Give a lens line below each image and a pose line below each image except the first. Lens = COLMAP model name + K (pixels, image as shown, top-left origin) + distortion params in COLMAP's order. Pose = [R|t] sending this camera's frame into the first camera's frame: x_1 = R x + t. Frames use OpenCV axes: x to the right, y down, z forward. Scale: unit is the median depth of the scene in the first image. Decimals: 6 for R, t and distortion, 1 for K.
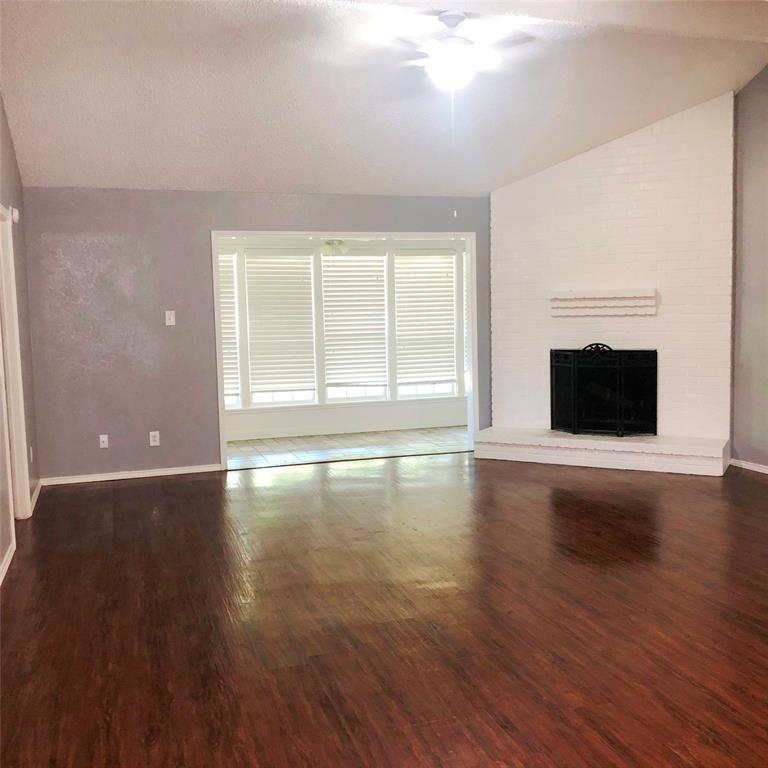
lens RADIAL K [[840.4, 0, 382.5], [0, 840.4, 367.9], [0, 0, 1]] dist [0.121679, -0.262518]
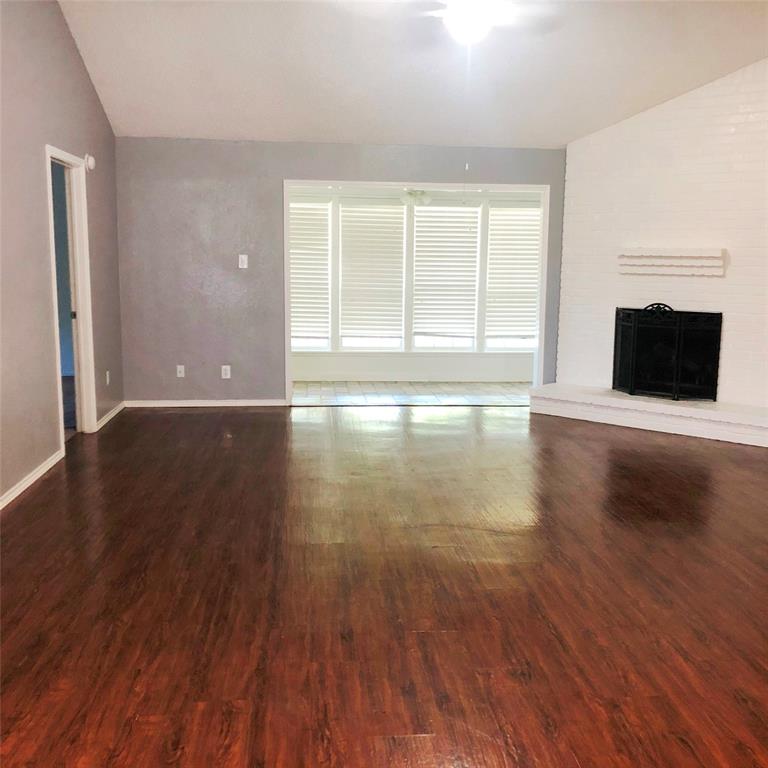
lens RADIAL K [[840.4, 0, 382.5], [0, 840.4, 367.9], [0, 0, 1]] dist [0.121679, -0.262518]
pose [[0.977085, 0.062169, -0.203566, 0.132500], [-0.050407, 0.996773, 0.062469, 0.000049], [0.206793, -0.050777, 0.977066, -0.017243]]
